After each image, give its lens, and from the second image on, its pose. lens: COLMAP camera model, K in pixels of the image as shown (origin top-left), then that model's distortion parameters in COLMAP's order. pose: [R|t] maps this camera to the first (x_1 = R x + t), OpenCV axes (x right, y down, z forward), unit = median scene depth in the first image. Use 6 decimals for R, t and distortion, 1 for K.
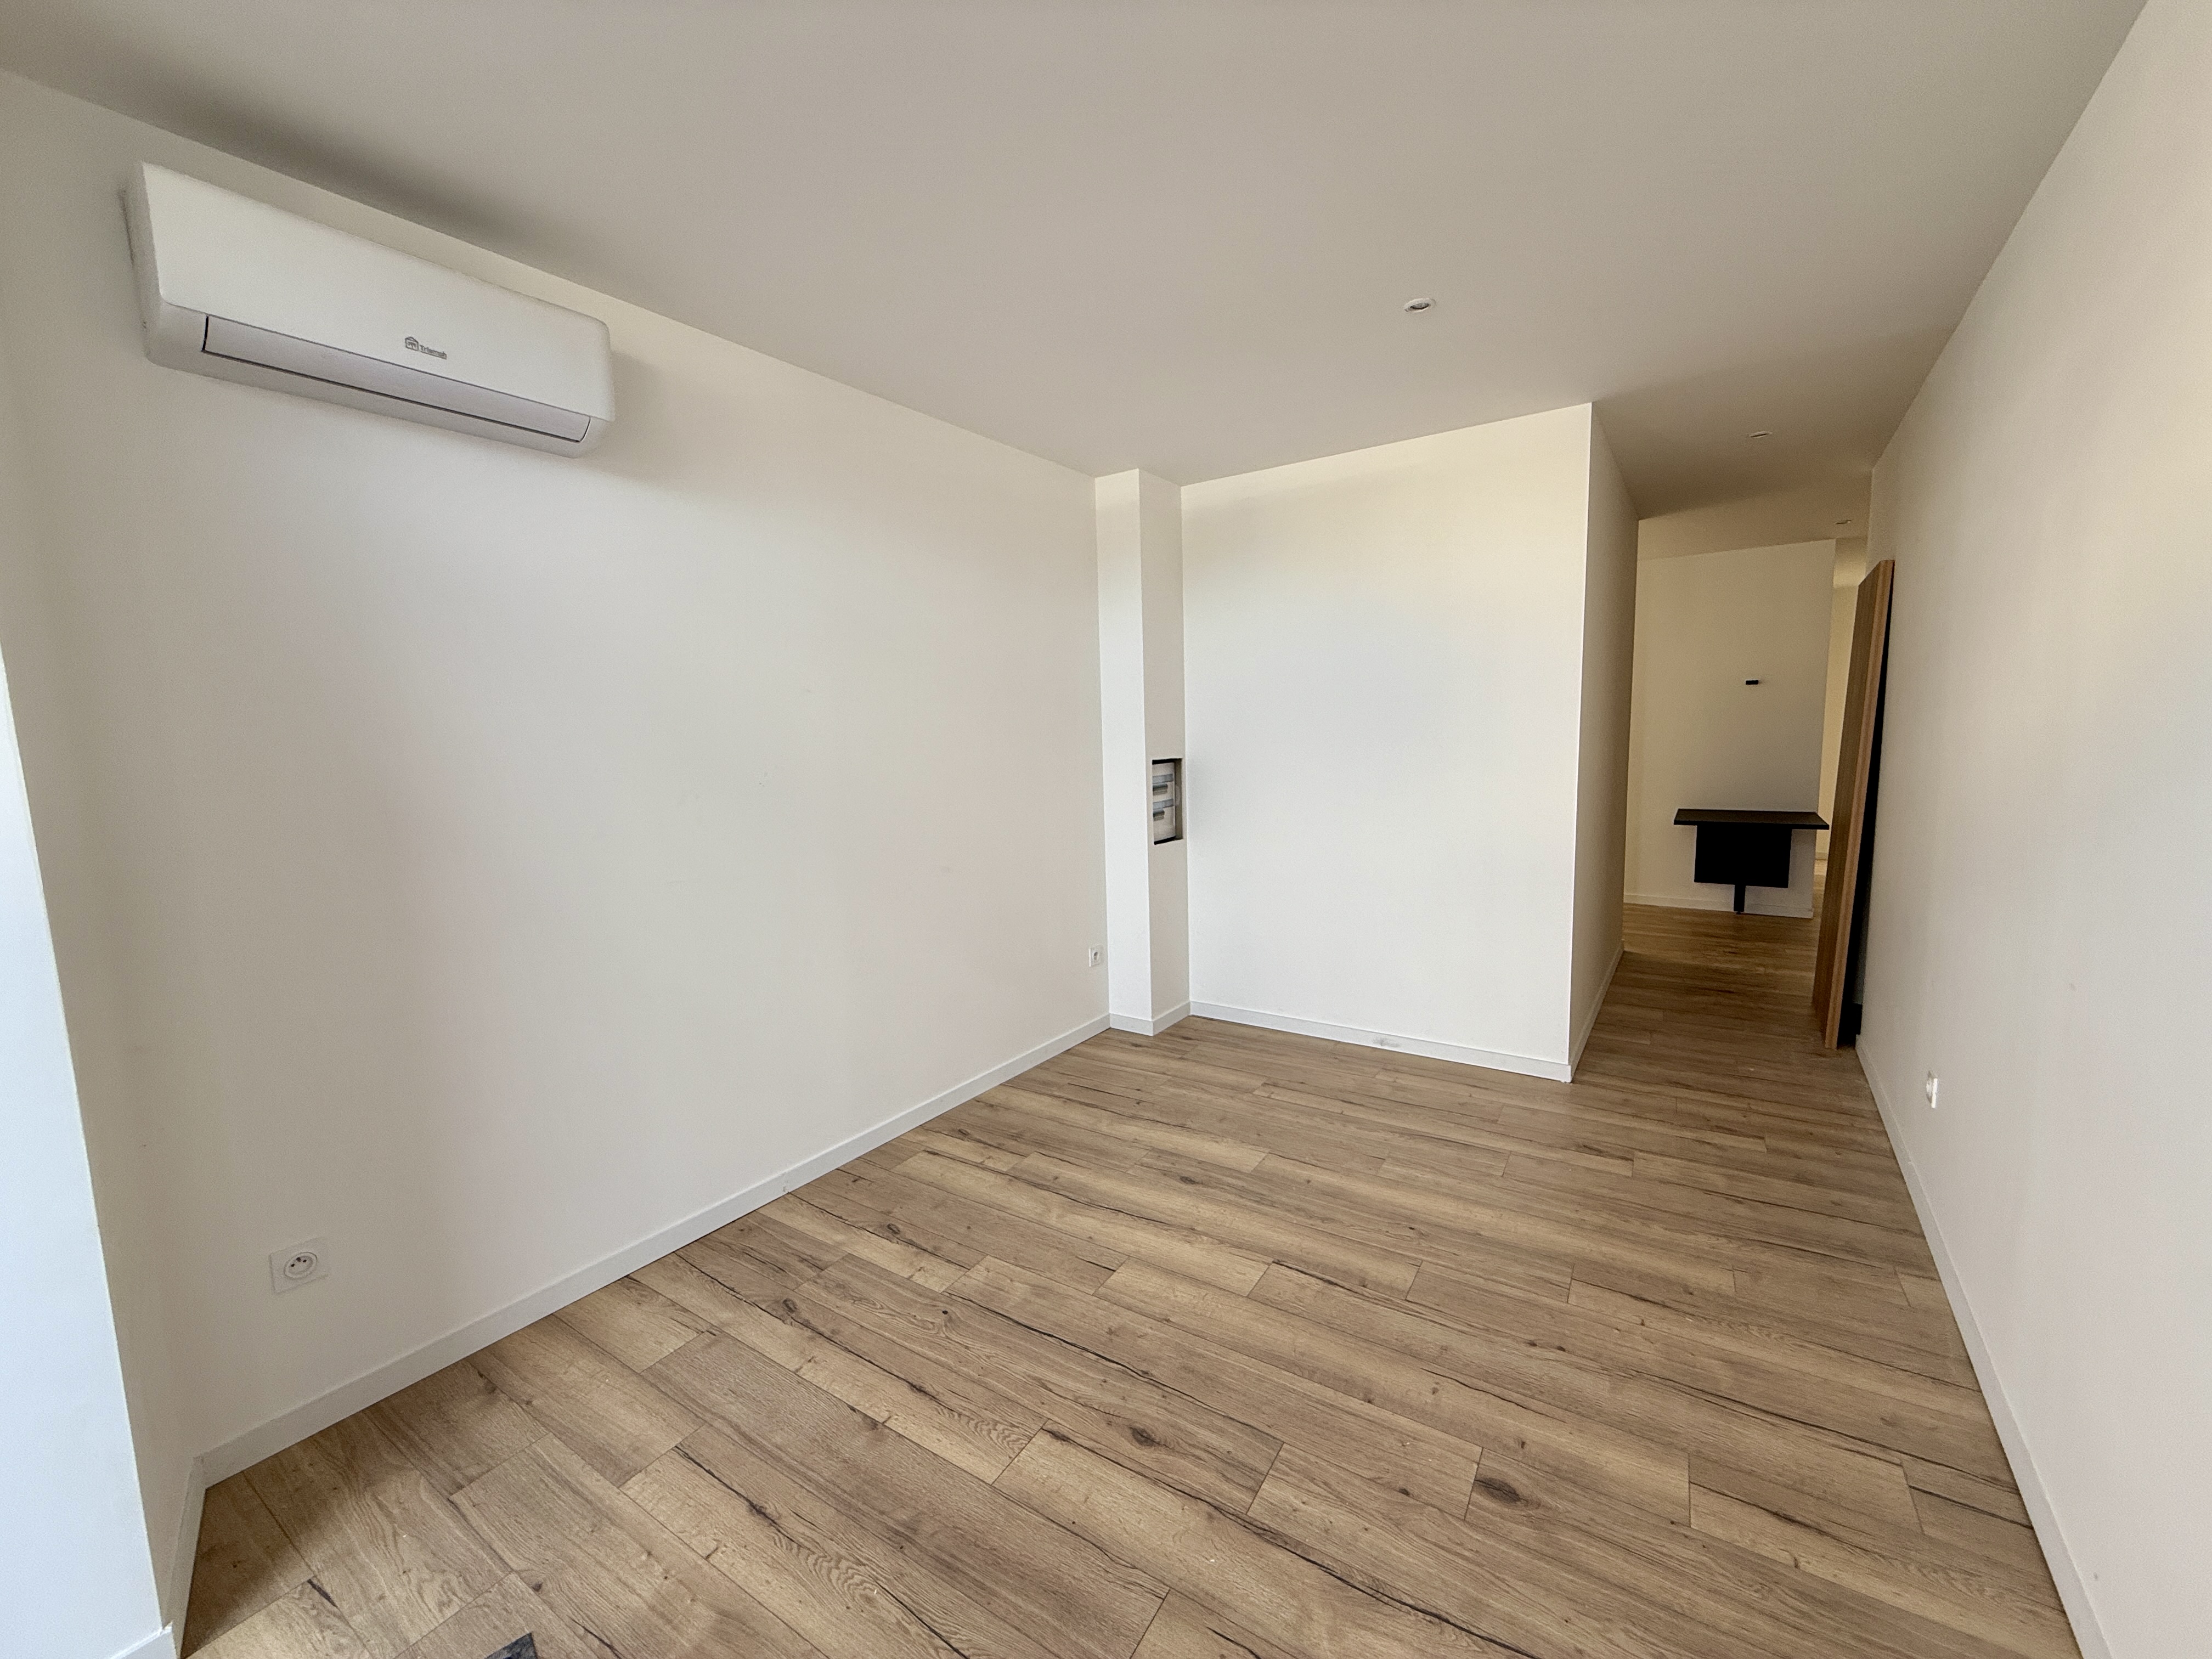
lens RADIAL K [[880.2, 0, 1102.6], [0, 880.2, 832.7], [0, 0, 1]] dist [-0.001314, 0.000200]
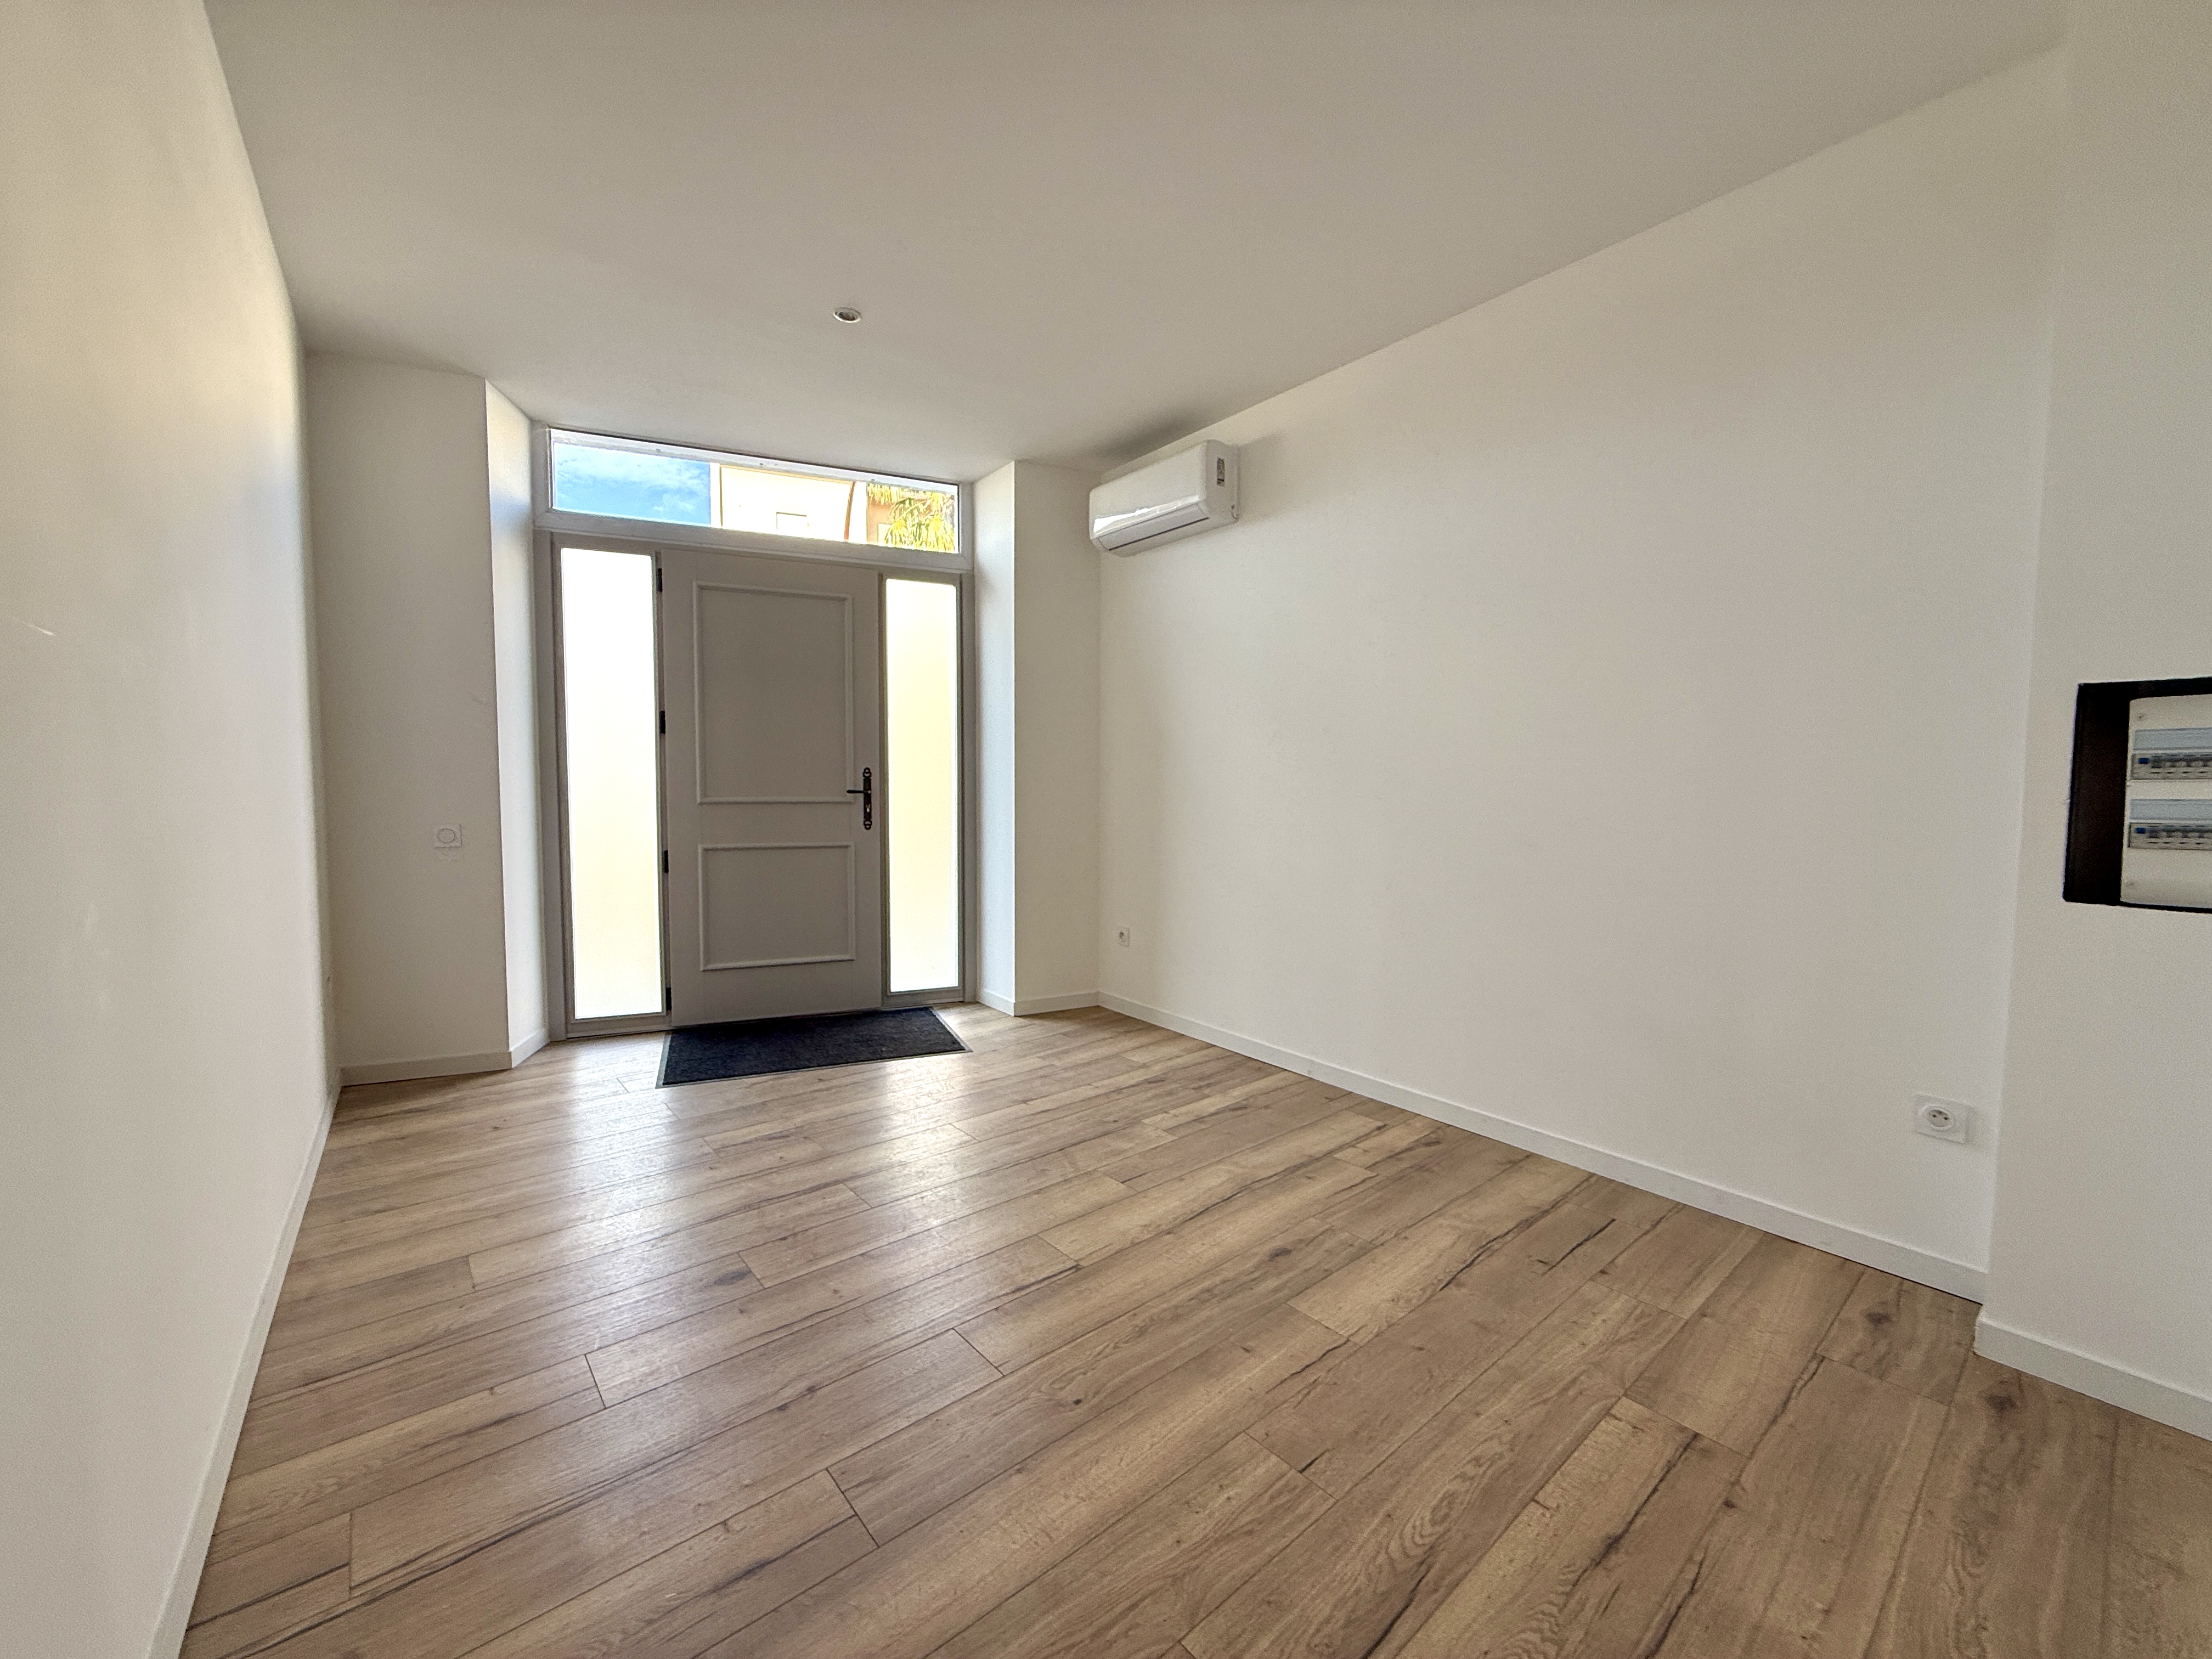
lens RADIAL K [[874.7, 0, 1106.7], [0, 874.7, 830.1], [0, 0, 1]] dist [-0.000079, 0.000146]
pose [[-0.295691, 0.078820, -0.952027, 0.841885], [-0.105435, 0.987809, 0.114530, -0.026232], [0.949448, 0.134242, -0.283775, 1.058255]]
